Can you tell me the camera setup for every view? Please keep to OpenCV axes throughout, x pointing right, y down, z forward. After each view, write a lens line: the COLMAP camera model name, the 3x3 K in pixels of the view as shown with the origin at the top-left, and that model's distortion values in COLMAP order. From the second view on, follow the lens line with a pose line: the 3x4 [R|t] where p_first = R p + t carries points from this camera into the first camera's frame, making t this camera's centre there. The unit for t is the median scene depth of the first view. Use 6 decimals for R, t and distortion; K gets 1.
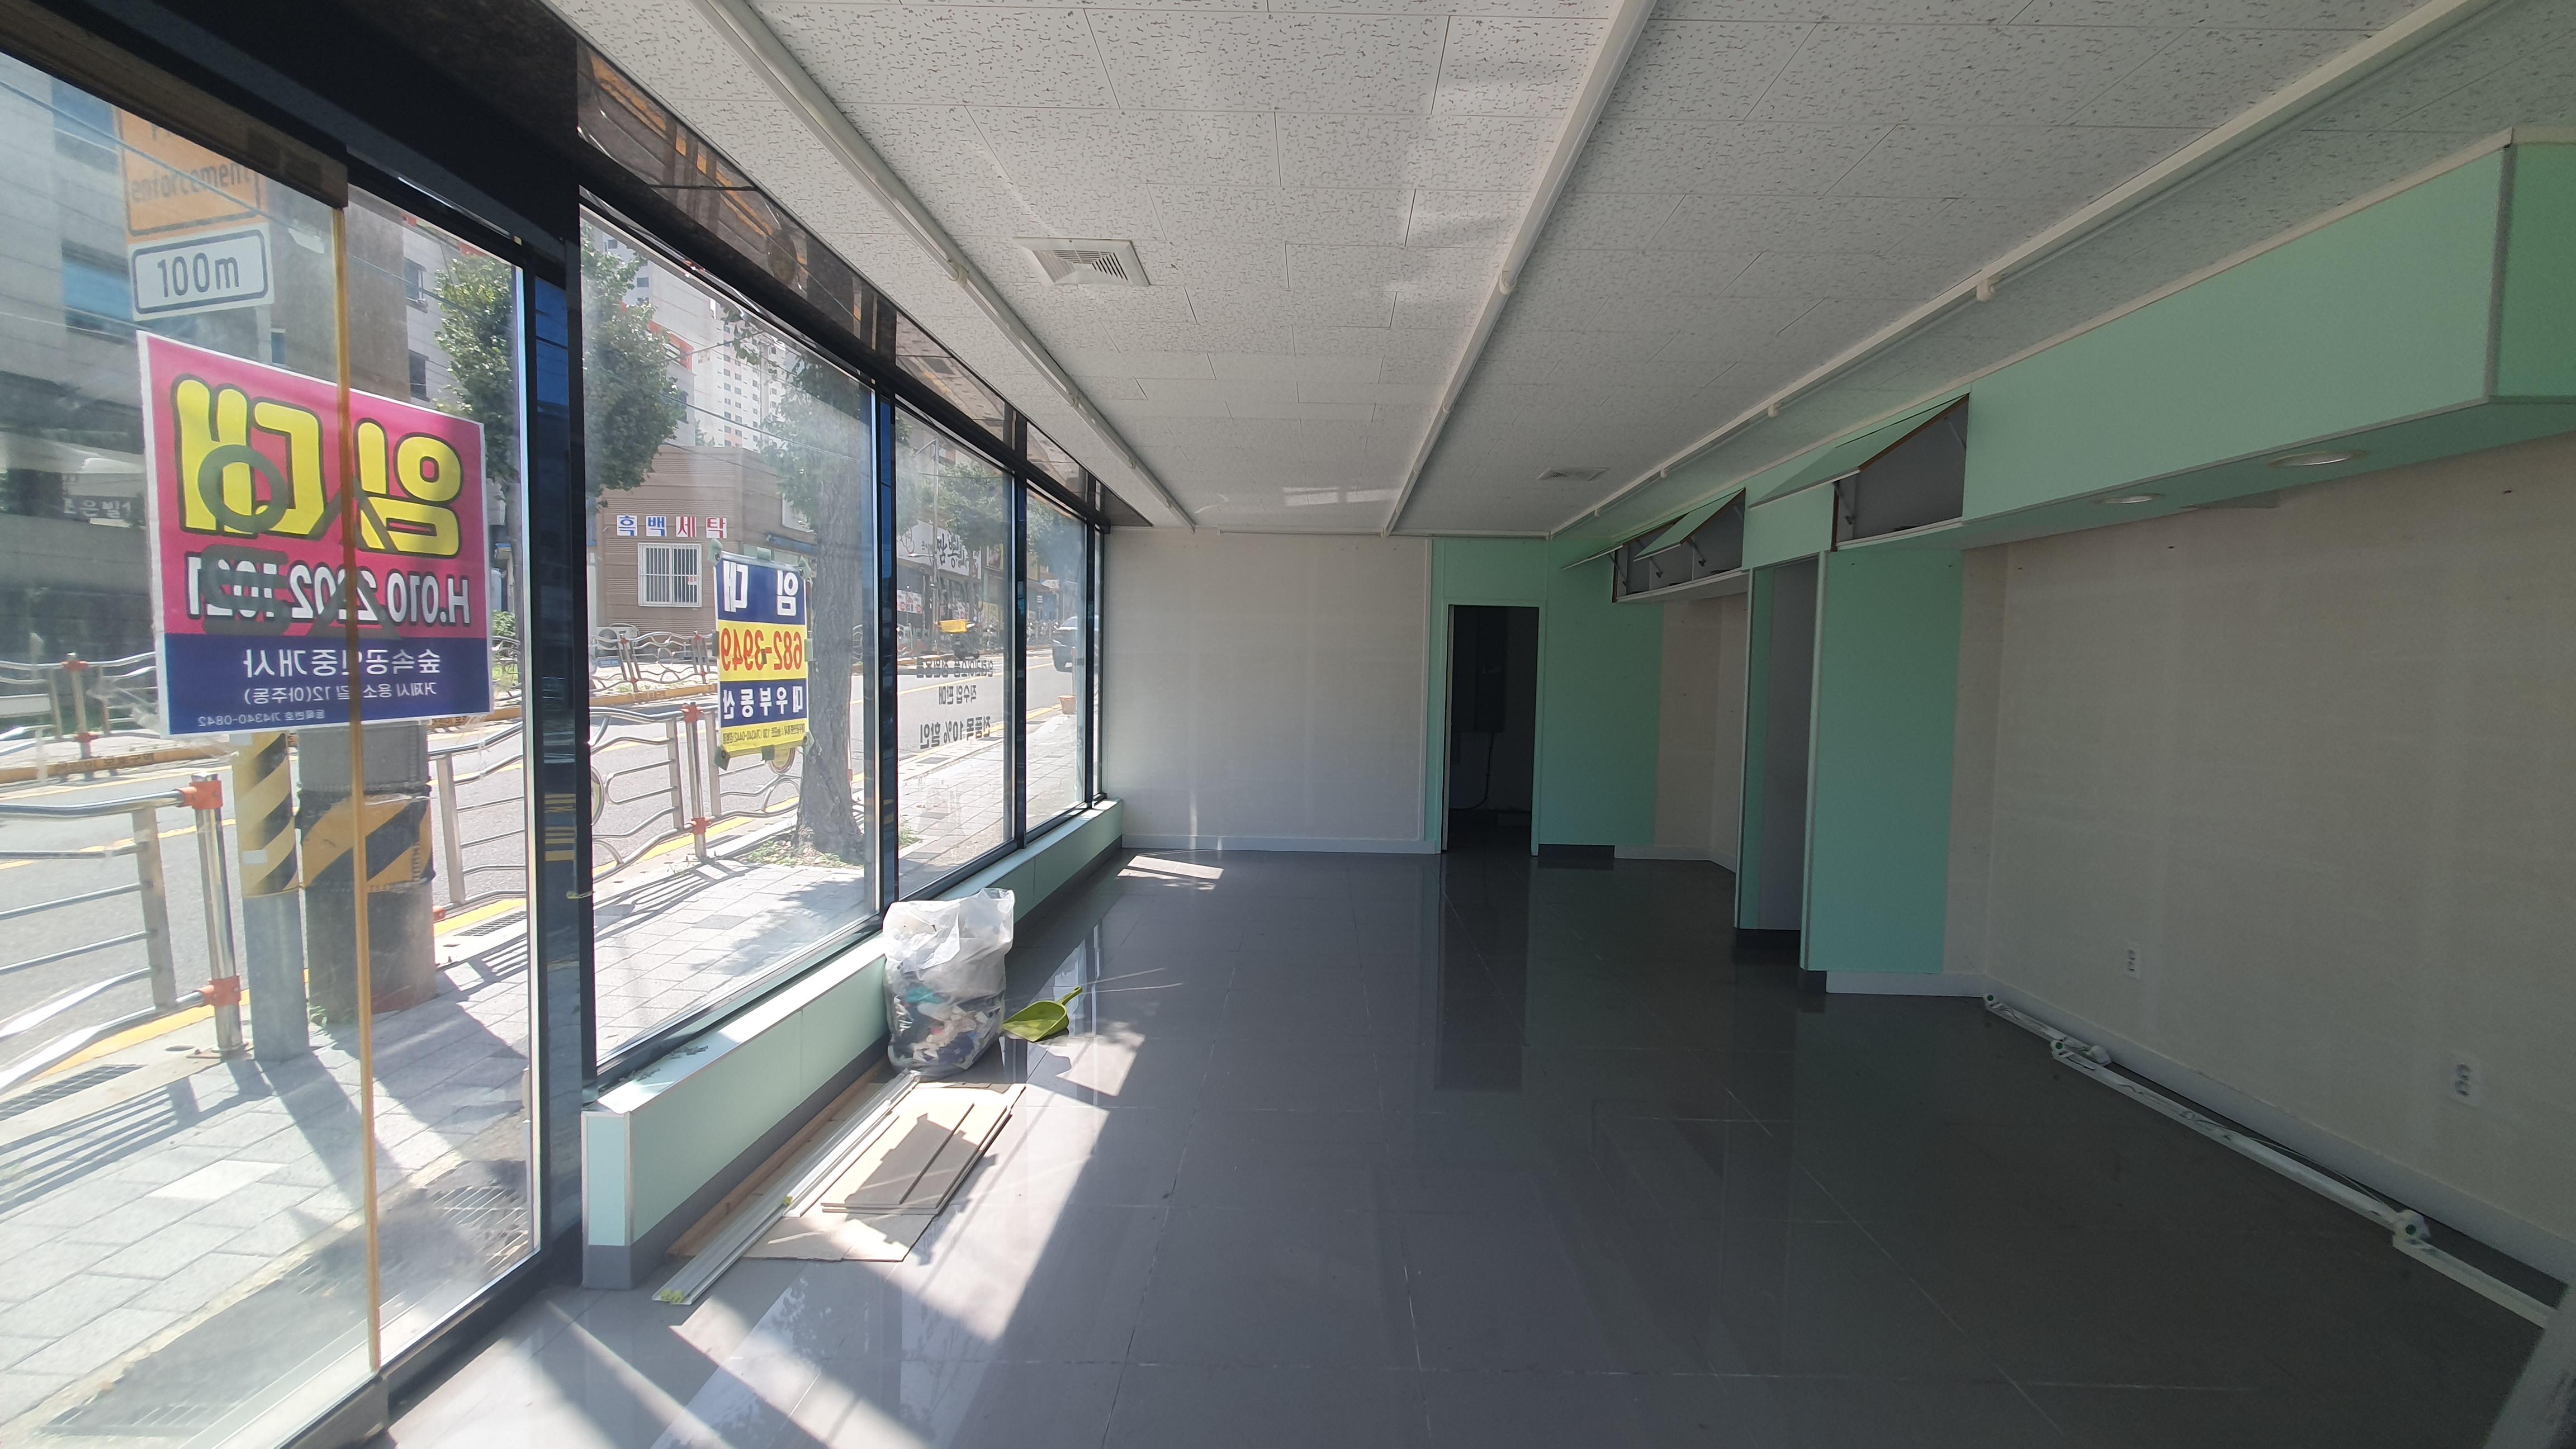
lens RADIAL K [[1022.1, 0, 1306.7], [0, 1022.1, 732.1], [0, 0, 1]] dist [0.003524, 0.000366]
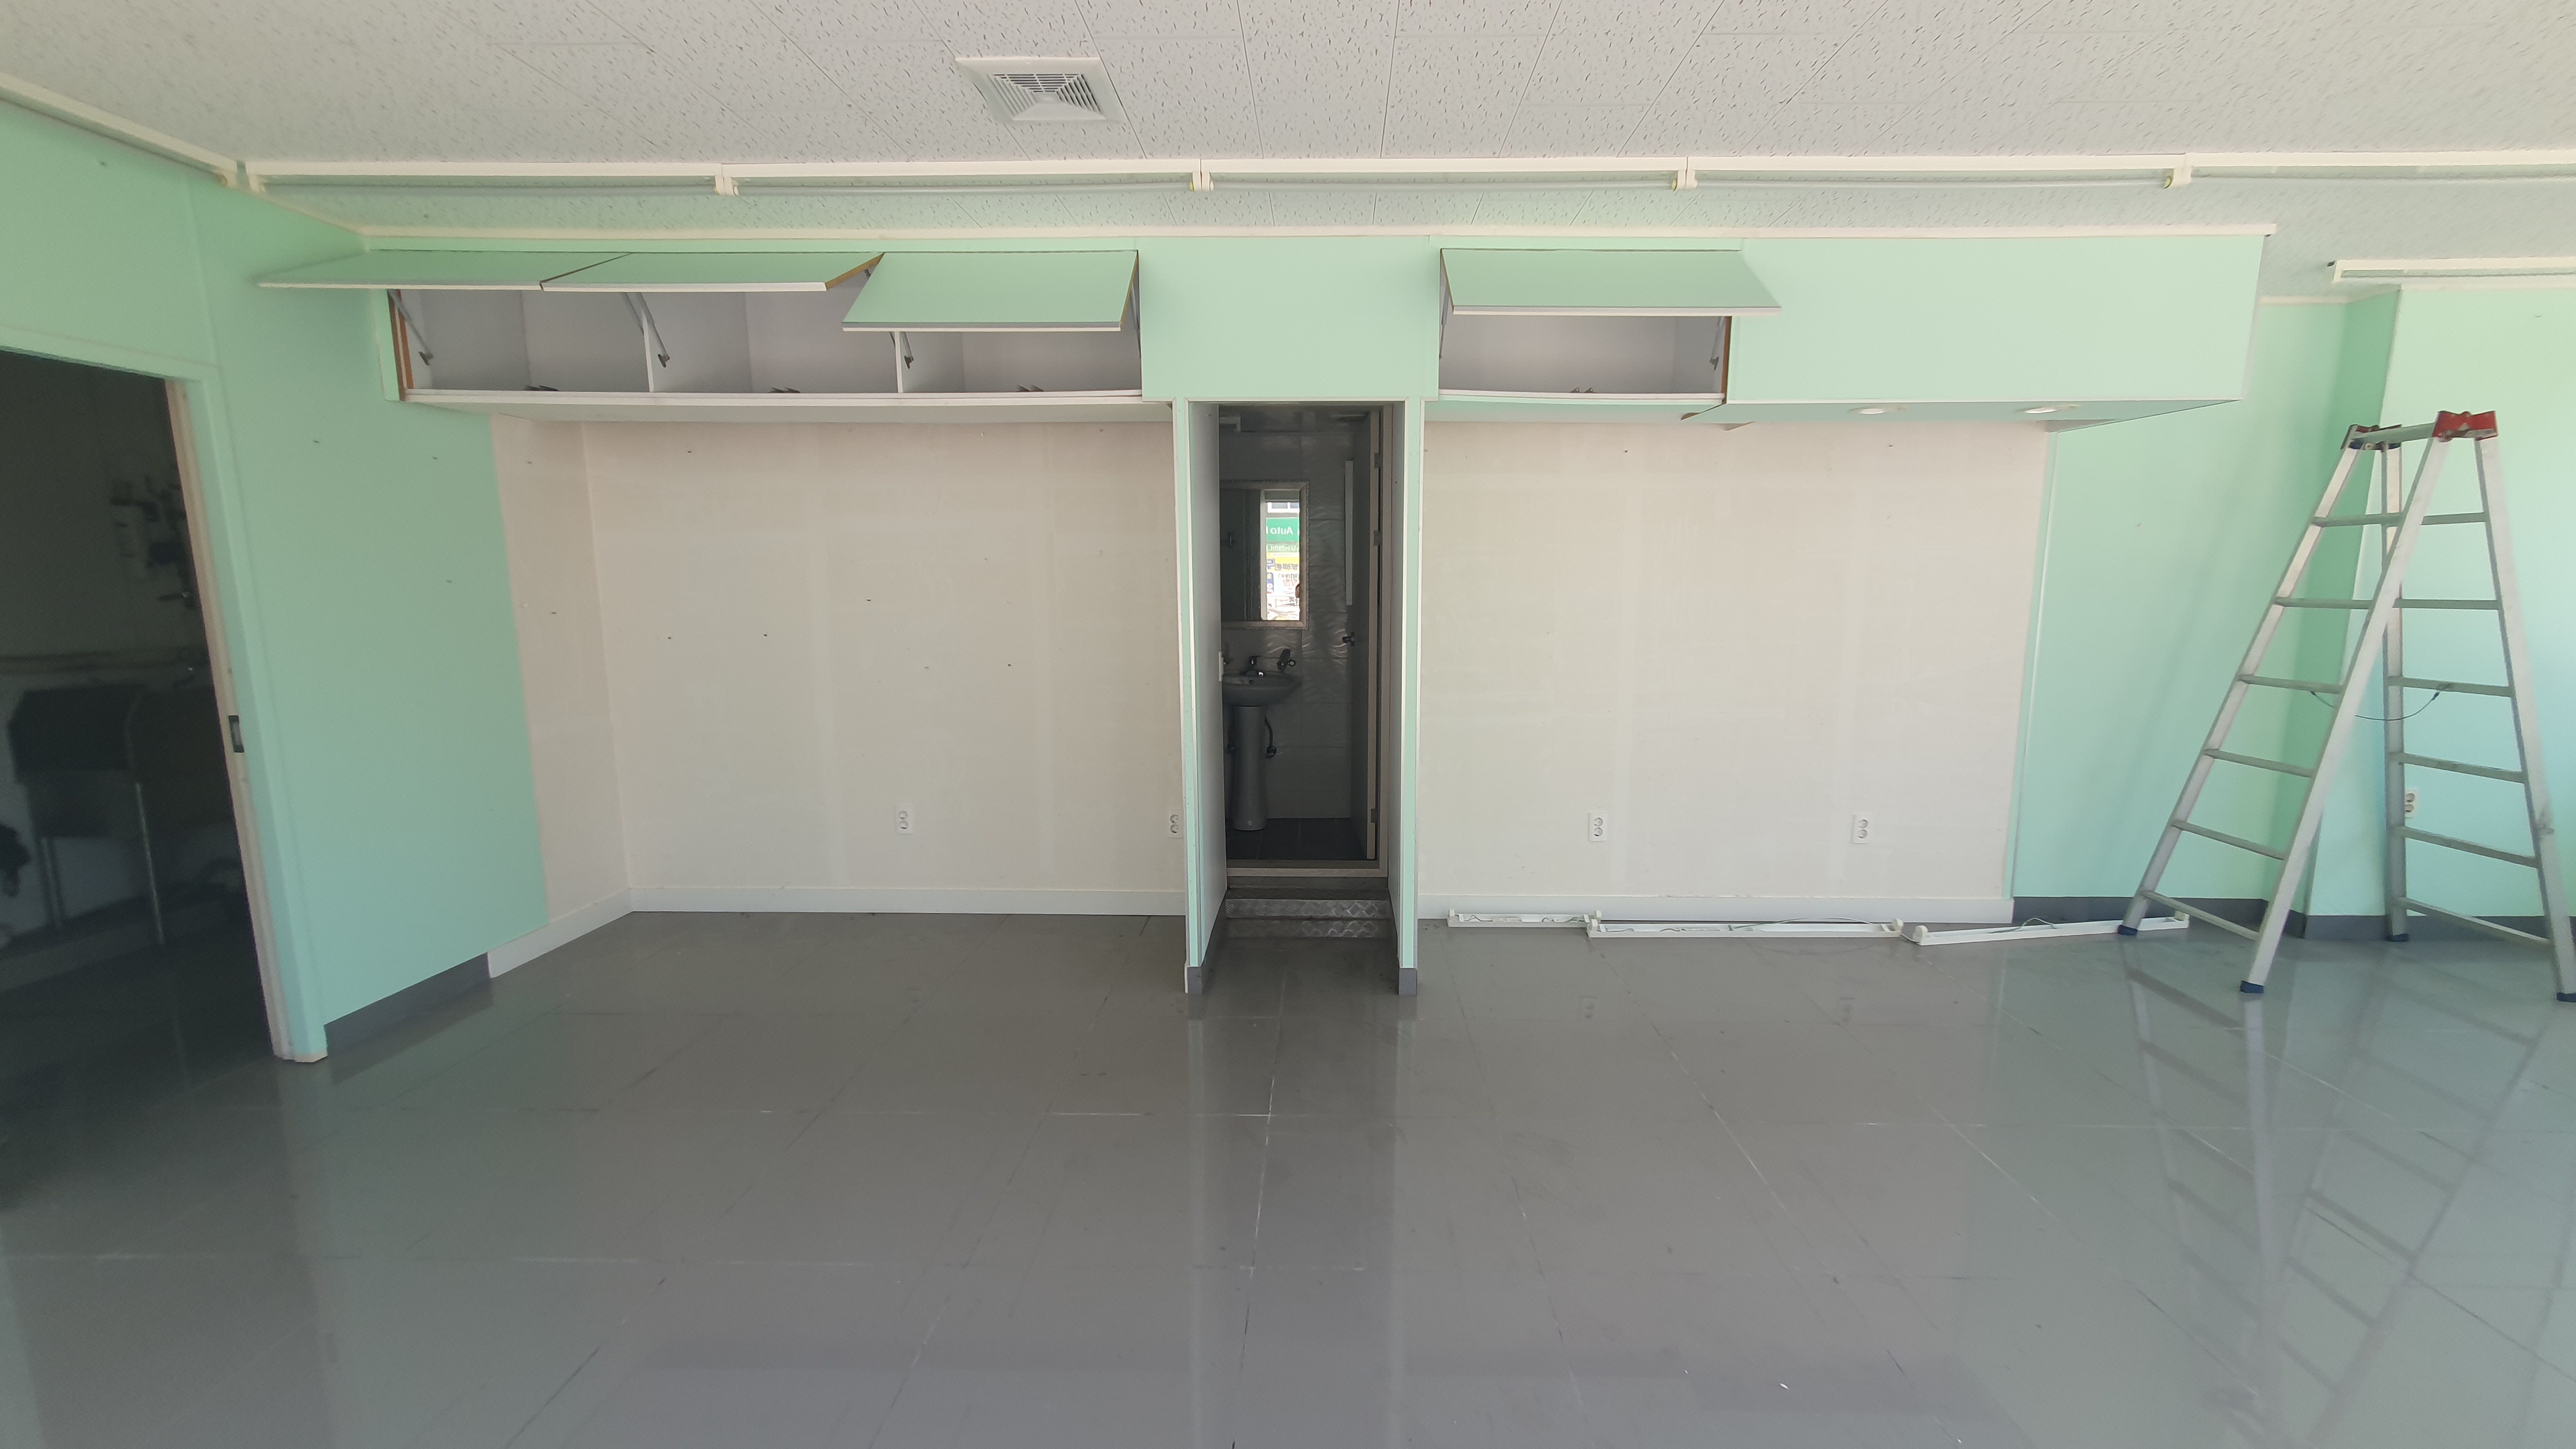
lens RADIAL K [[1022.1, 0, 1301.2], [0, 1022.1, 733.0], [0, 0, 1]] dist [0.003524, 0.000366]
pose [[0.000920, -0.176827, 0.984242, -0.330712], [0.059186, 0.982526, 0.176463, -0.112467], [-0.998247, 0.058091, 0.011369, 1.569101]]
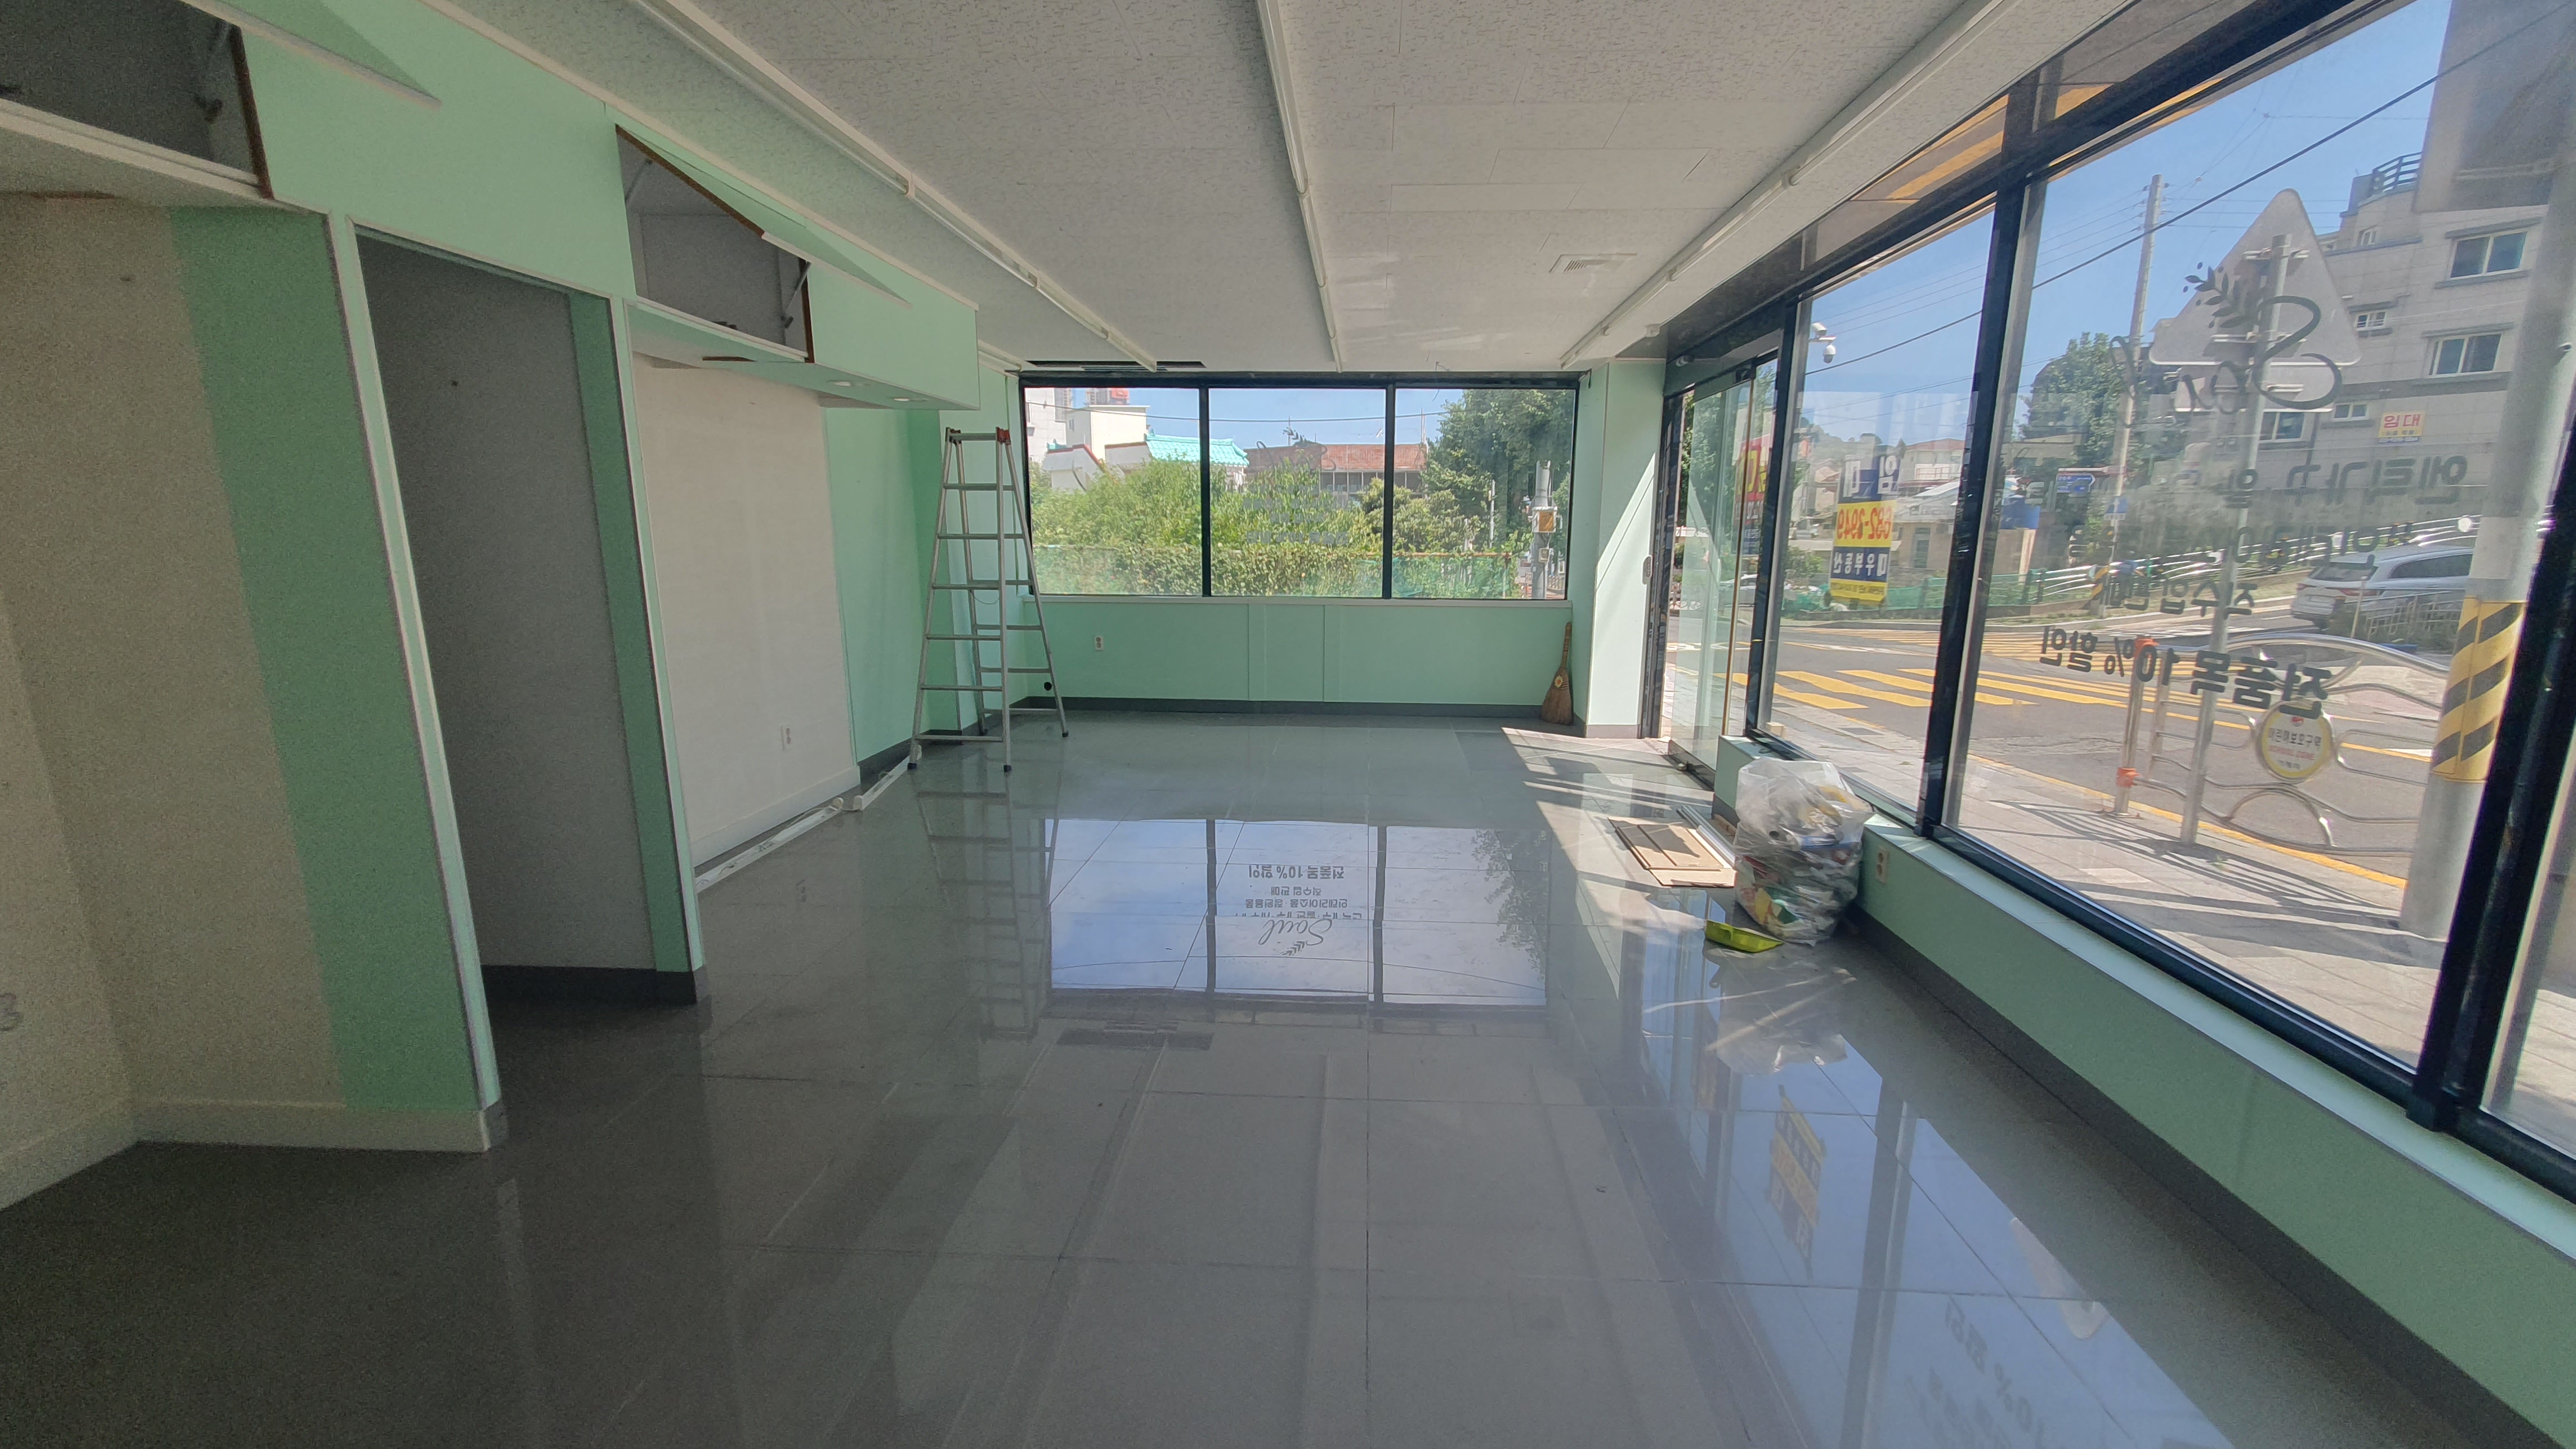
lens RADIAL K [[1022.1, 0, 1315.4], [0, 1022.1, 722.9], [0, 0, 1]] dist [0.003524, 0.000366]
pose [[-0.998857, -0.035439, 0.032082, 0.111178], [-0.026353, 0.968156, 0.248958, -0.139154], [-0.039883, 0.247828, -0.967983, 2.331961]]
